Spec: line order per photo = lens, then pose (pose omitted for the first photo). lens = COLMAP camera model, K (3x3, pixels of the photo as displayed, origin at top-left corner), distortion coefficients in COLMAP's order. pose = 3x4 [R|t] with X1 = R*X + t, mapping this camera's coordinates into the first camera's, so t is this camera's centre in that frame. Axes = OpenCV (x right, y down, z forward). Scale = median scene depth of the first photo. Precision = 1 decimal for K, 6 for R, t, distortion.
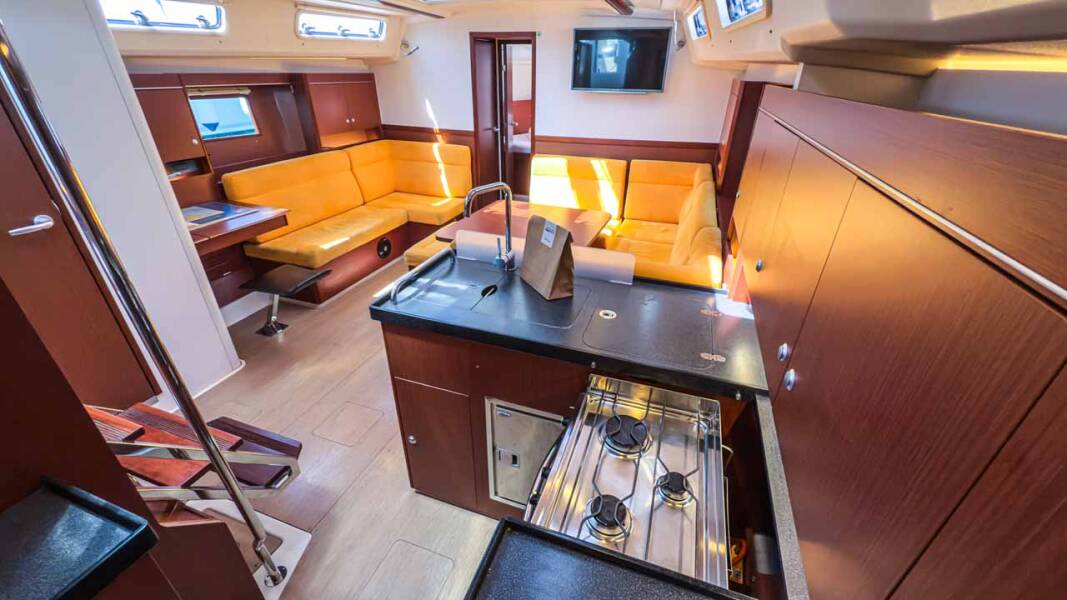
lens RADIAL K [[433.8, 0, 544.8], [0, 433.8, 302.6], [0, 0, 1]] dist [-0.003689, 0.000123]
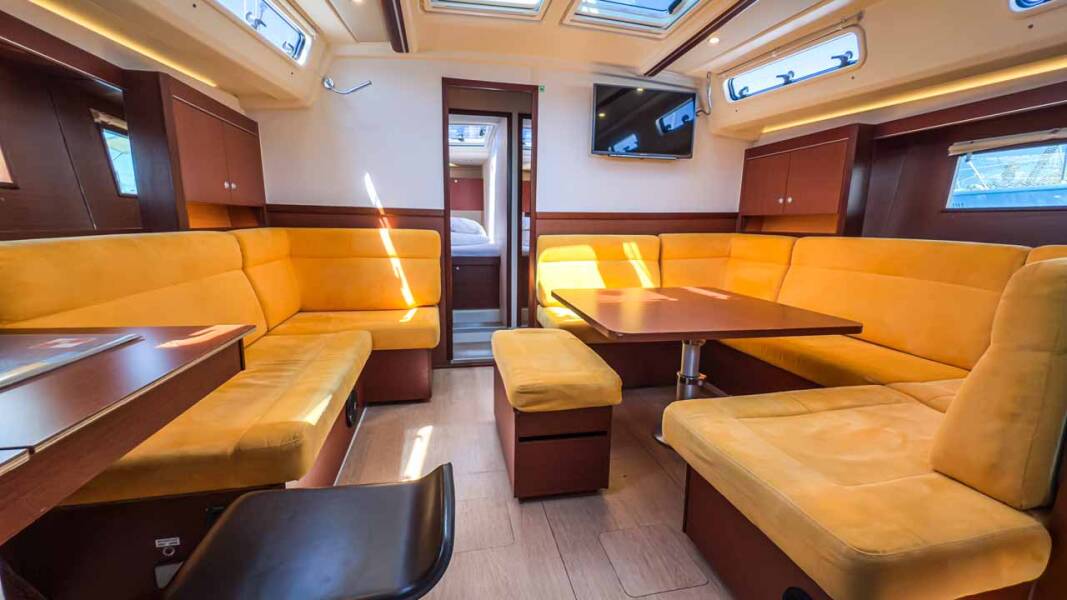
lens RADIAL K [[413.0, 0, 533.3], [0, 413.0, 307.4], [0, 0, 1]] dist [-0.001117, -0.000541]
pose [[0.855399, -0.104382, 0.507342, -0.422659], [0.245151, 0.944420, -0.219027, -0.075106], [-0.456281, 0.311731, 0.833445, 0.467246]]
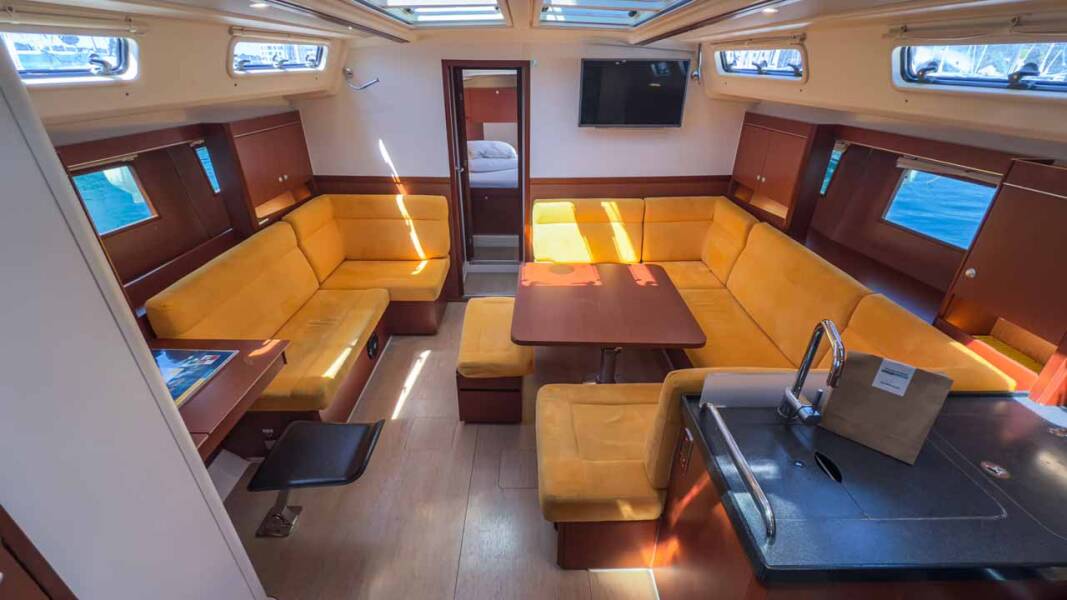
lens RADIAL K [[433.8, 0, 539.2], [0, 433.8, 299.6], [0, 0, 1]] dist [-0.003689, 0.000123]
pose [[0.938568, -0.168013, 0.301434, -0.313541], [0.169495, 0.985298, 0.021431, -0.169780], [-0.300603, 0.030977, 0.953246, 0.190695]]
